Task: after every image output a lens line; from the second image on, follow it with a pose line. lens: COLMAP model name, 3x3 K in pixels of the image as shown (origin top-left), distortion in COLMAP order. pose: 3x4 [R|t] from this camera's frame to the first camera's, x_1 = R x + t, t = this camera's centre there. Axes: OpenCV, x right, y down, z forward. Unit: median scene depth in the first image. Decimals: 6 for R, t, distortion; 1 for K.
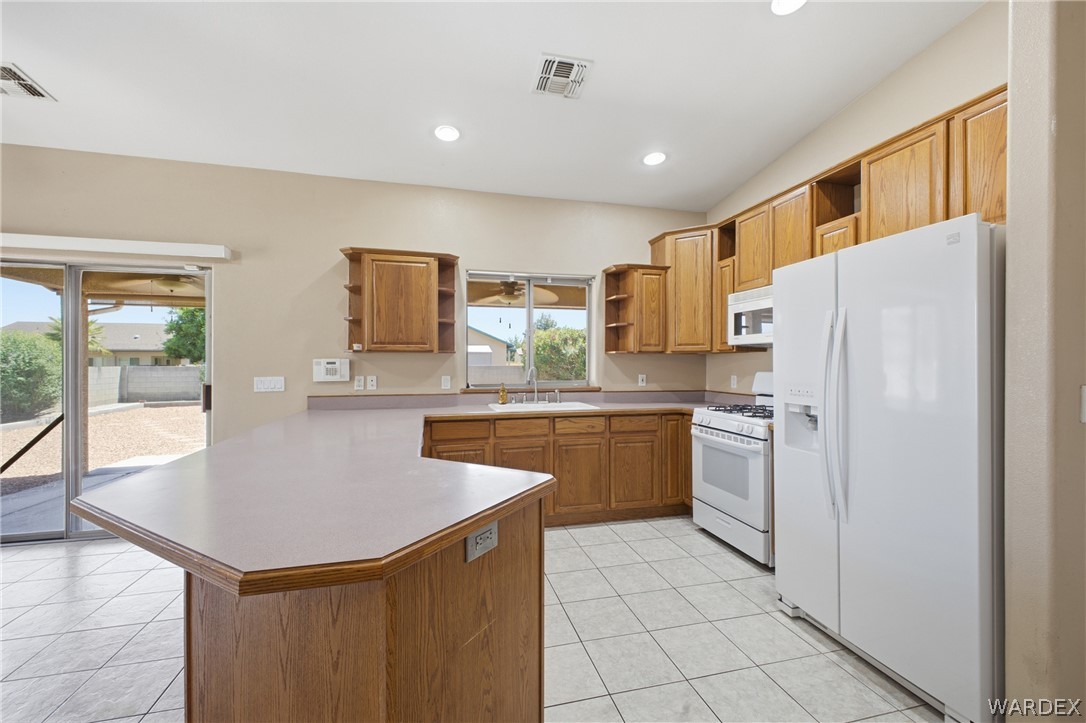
lens RADIAL K [[452.8, 0, 543.1], [0, 452.8, 362.2], [0, 0, 1]] dist [0.016181, -0.006017]
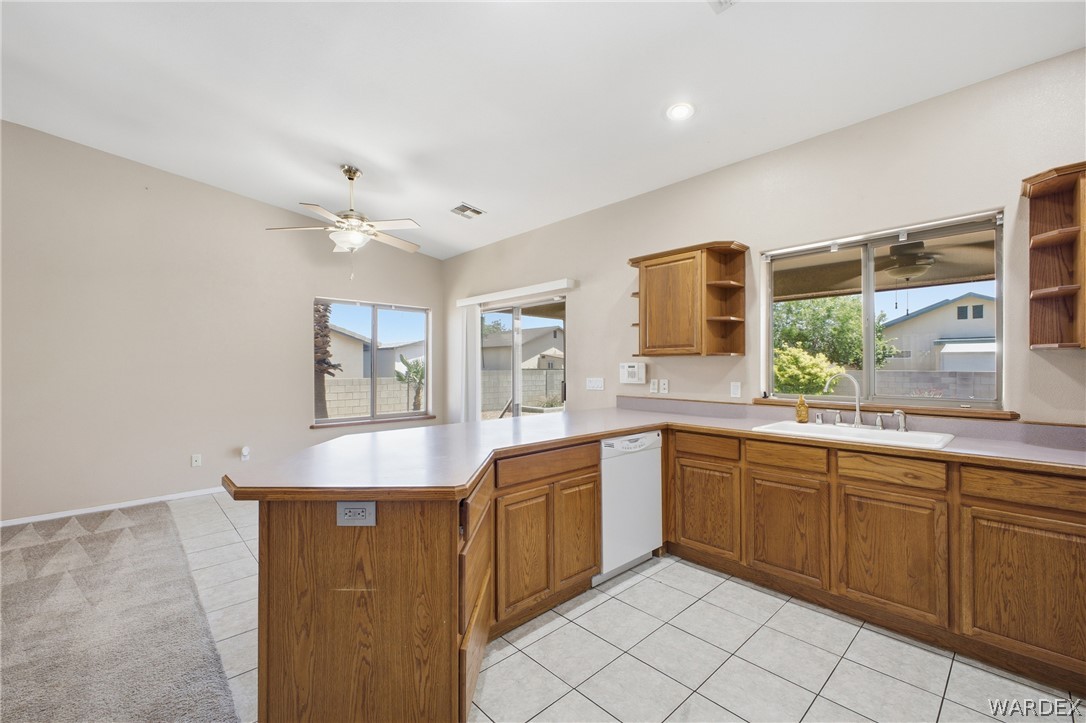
lens RADIAL K [[452.8, 0, 543.3], [0, 452.8, 364.8], [0, 0, 1]] dist [0.016181, -0.006017]
pose [[0.476275, -0.002859, -0.879292, 0.390626], [0.000885, 0.999996, -0.002772, -0.000360], [0.879296, 0.000542, 0.476275, 0.289060]]
